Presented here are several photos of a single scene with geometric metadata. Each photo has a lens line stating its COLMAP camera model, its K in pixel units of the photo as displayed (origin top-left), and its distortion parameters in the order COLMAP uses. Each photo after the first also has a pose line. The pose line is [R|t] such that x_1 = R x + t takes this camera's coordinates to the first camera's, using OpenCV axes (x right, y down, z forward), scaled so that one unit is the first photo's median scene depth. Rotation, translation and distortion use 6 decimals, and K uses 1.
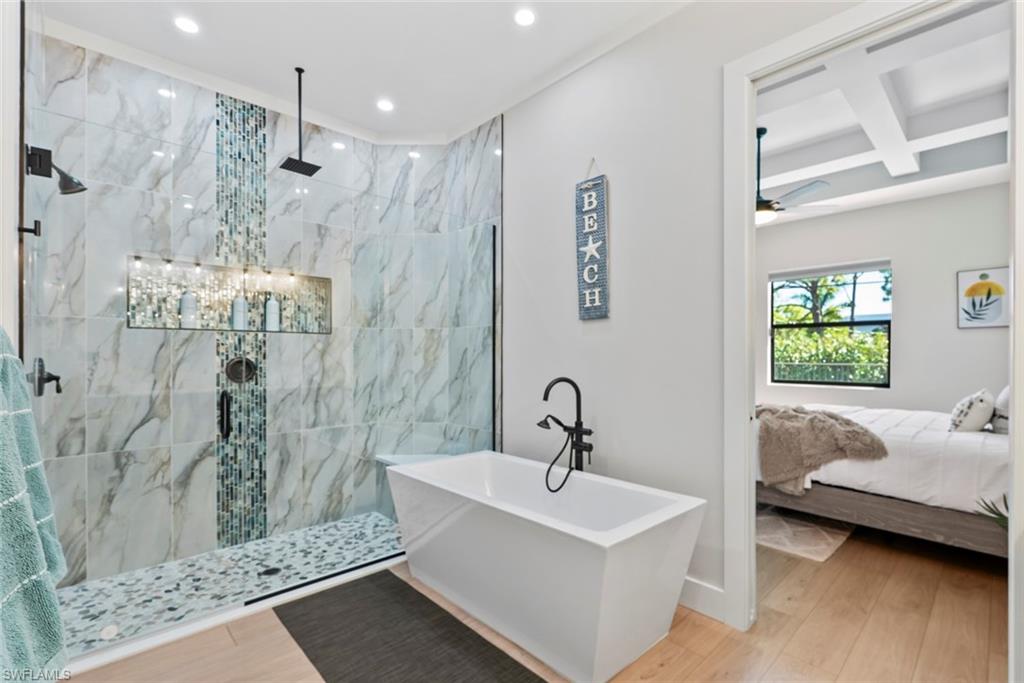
lens RADIAL K [[457.0, 0, 513.0], [0, 457.0, 350.2], [0, 0, 1]] dist [0.001119, 0.000175]
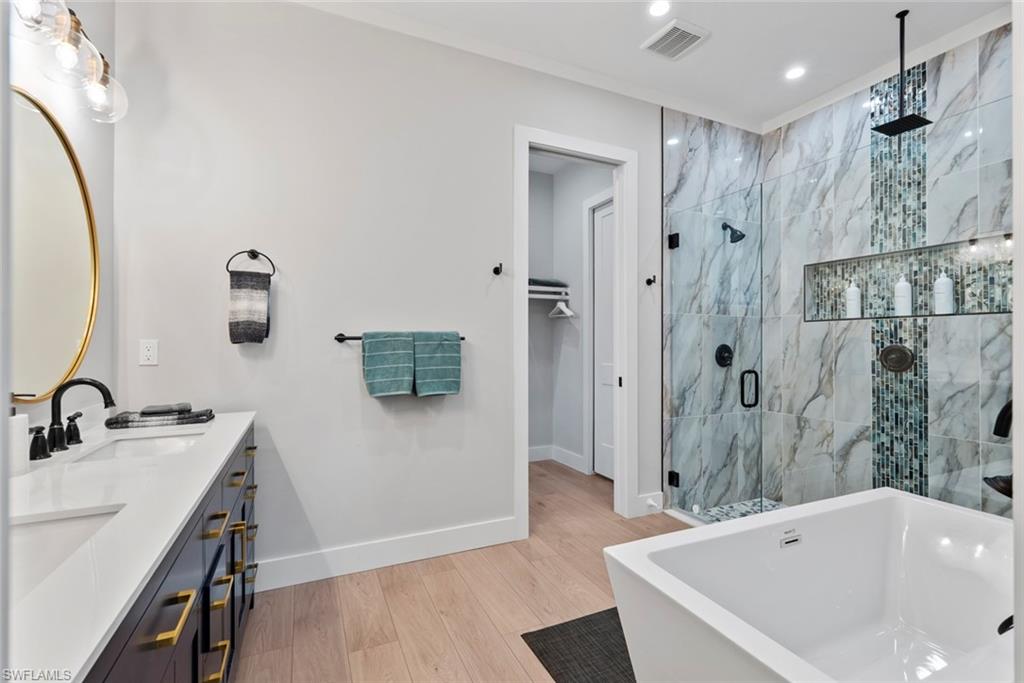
lens RADIAL K [[459.8, 0, 512.9], [0, 459.8, 335.7], [0, 0, 1]] dist [-0.000202, -0.000223]
pose [[-0.314681, -0.017654, -0.949033, 0.566022], [0.006321, 0.999766, -0.020693, 0.010818], [0.949177, -0.012510, -0.314495, 0.549666]]
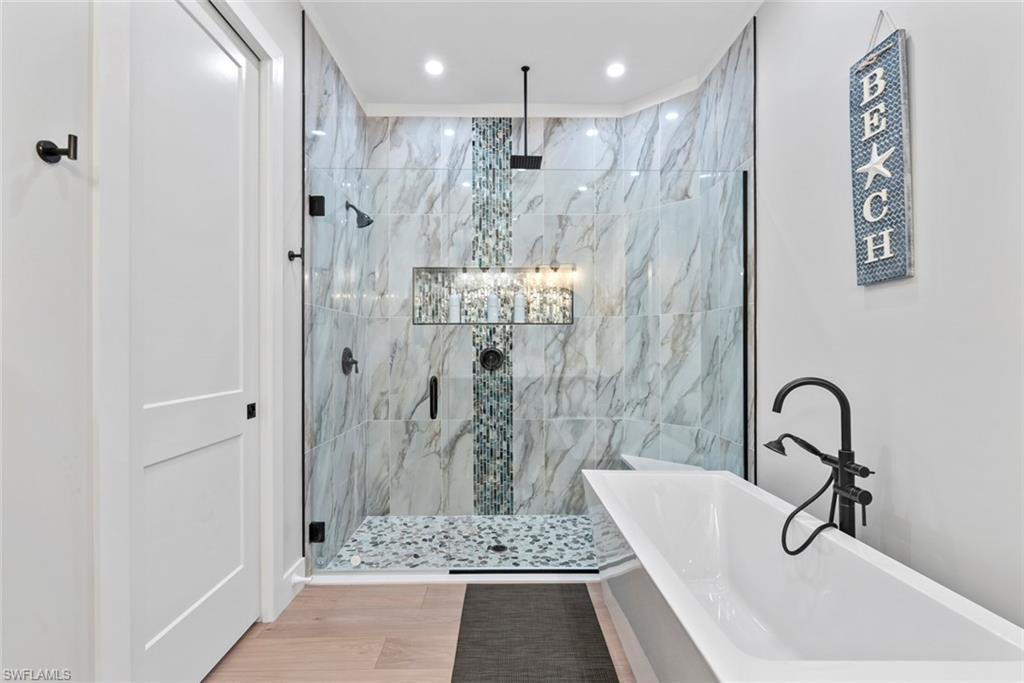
lens RADIAL K [[454.8, 0, 513.3], [0, 454.8, 343.3], [0, 0, 1]] dist [-0.000589, 0.000096]
pose [[0.745222, -0.007352, -0.666776, 0.185474], [0.008073, 0.999965, -0.002003, 0.007833], [0.666768, -0.003890, 0.745256, 0.210597]]
